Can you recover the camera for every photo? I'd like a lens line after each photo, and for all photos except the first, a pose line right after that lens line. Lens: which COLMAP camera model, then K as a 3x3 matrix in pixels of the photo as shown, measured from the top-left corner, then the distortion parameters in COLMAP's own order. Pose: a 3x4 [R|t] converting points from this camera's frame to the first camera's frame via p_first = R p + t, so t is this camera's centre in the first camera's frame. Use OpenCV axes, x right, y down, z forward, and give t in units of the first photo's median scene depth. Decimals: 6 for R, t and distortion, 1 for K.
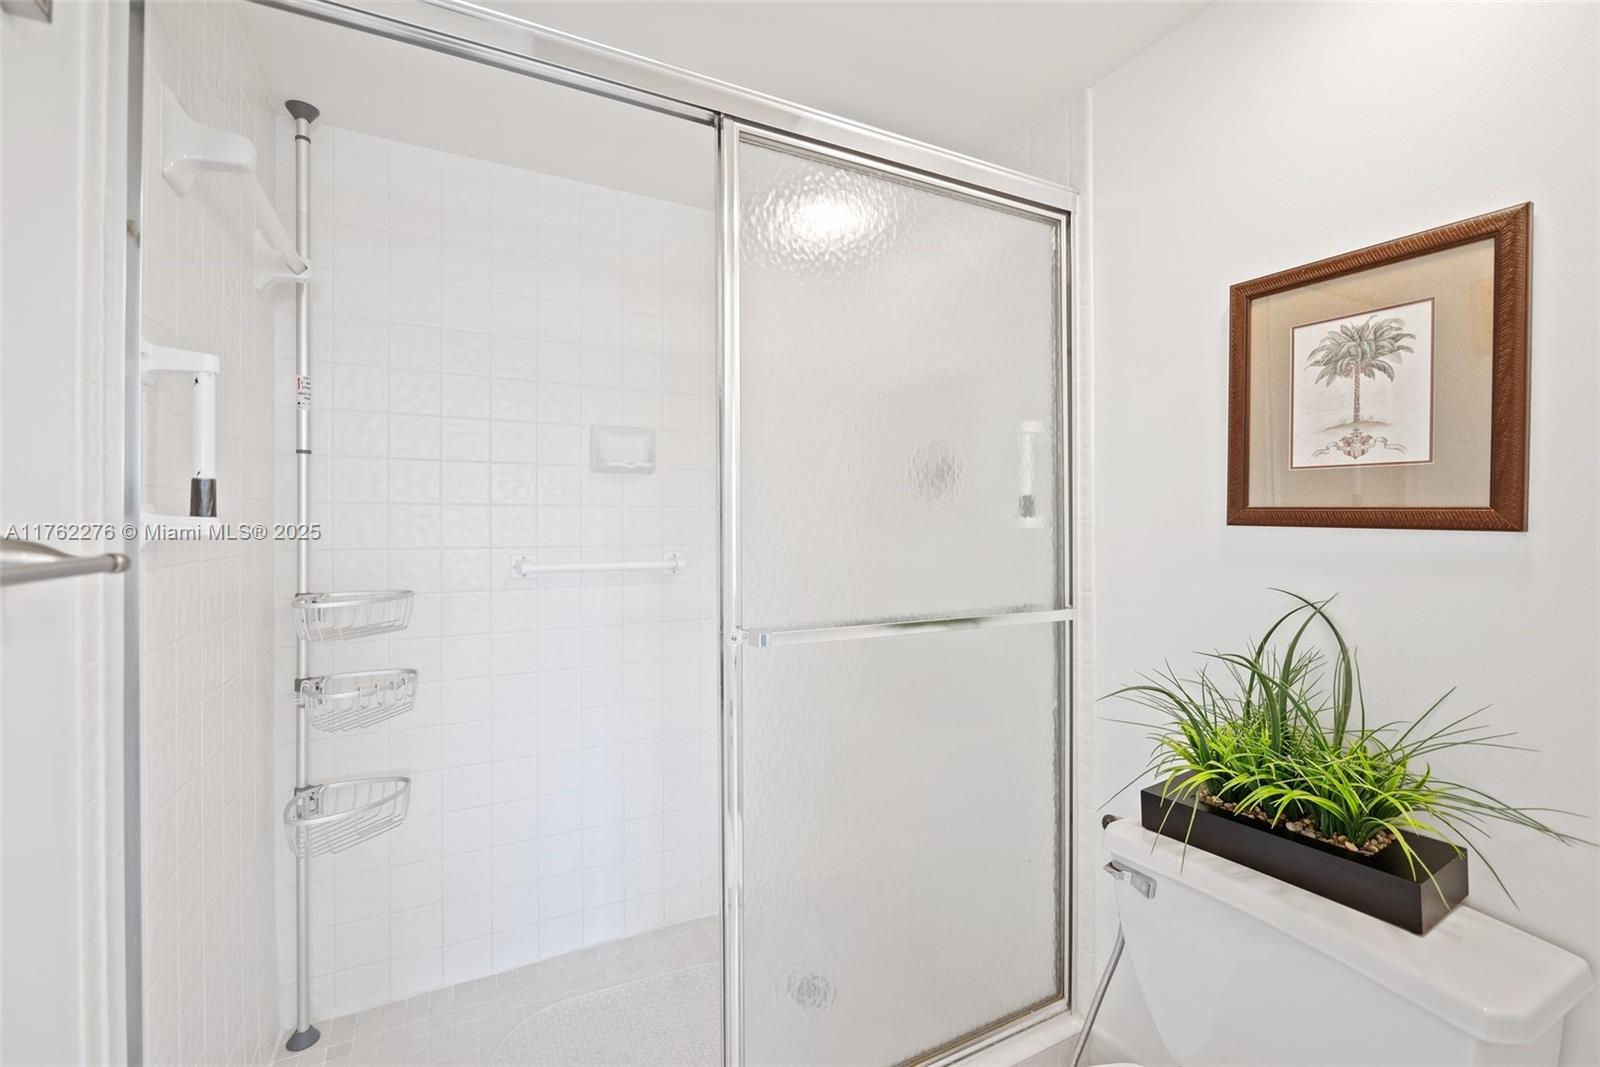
lens RADIAL K [[668.6, 0, 805.6], [0, 668.6, 534.2], [0, 0, 1]] dist [-0.010727, 0.000276]
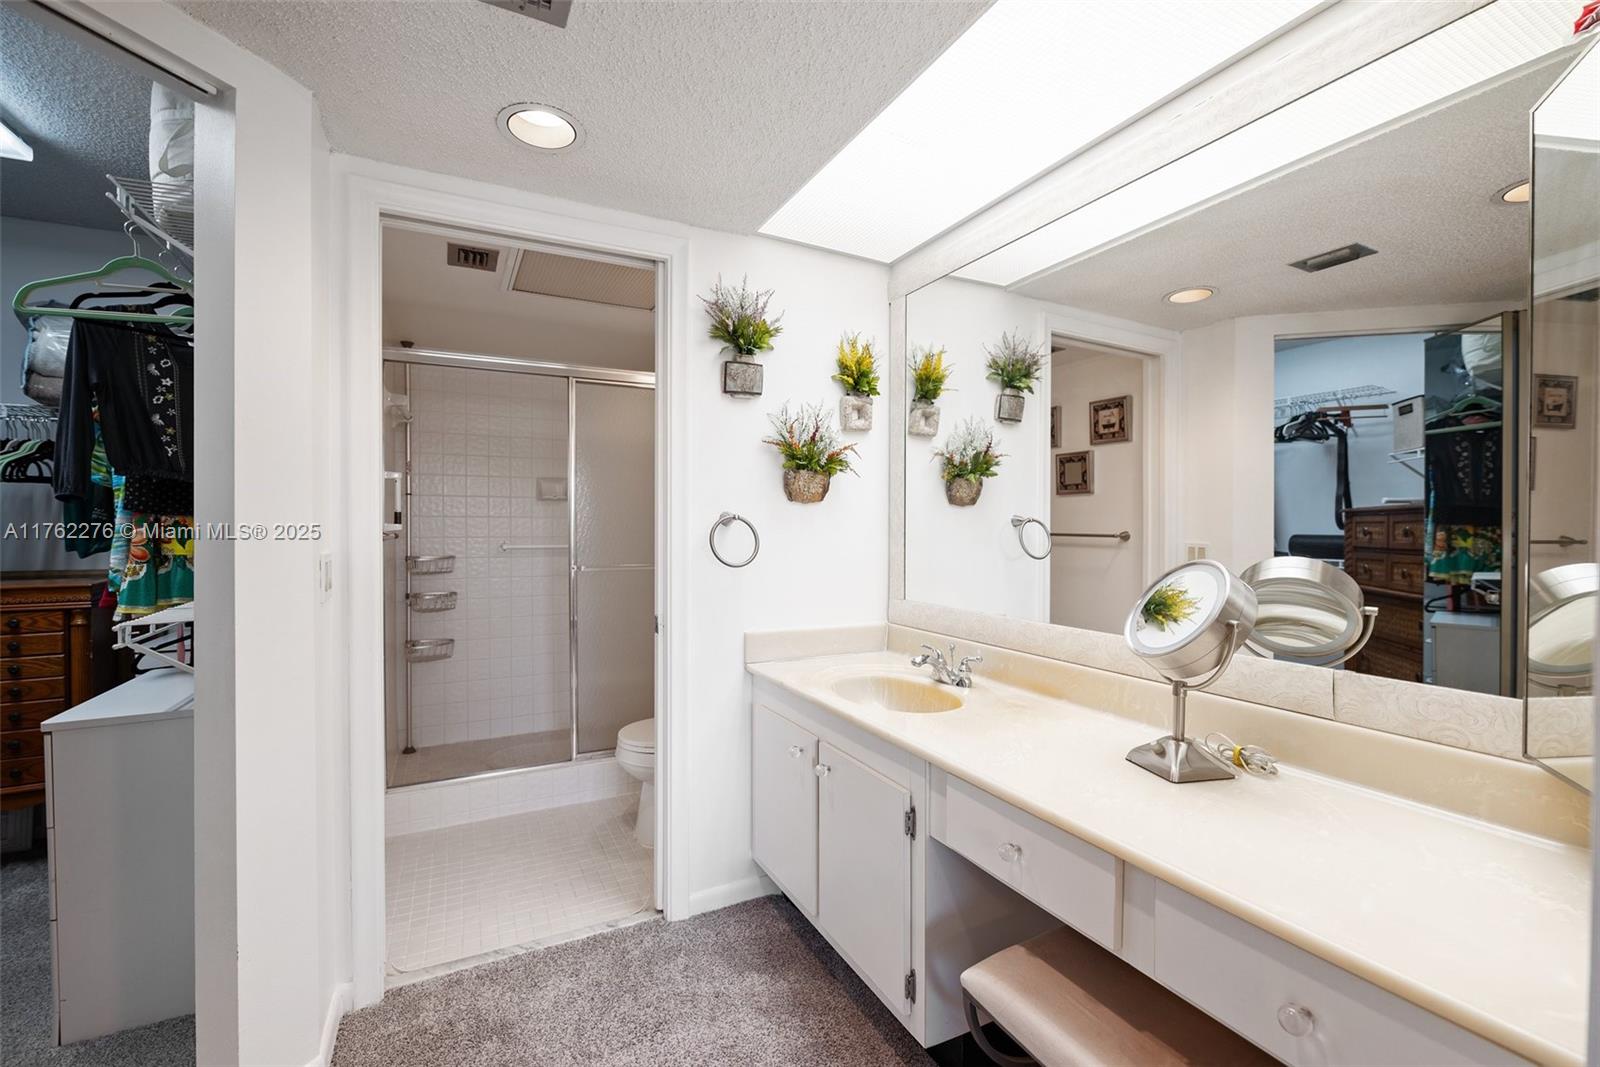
lens RADIAL K [[668.6, 0, 769.8], [0, 668.6, 531.5], [0, 0, 1]] dist [-0.010727, 0.000276]
pose [[0.997699, -0.007510, -0.067384, 0.637200], [0.006913, 0.999935, -0.009095, 0.030762], [0.067448, 0.008608, 0.997686, -1.201908]]
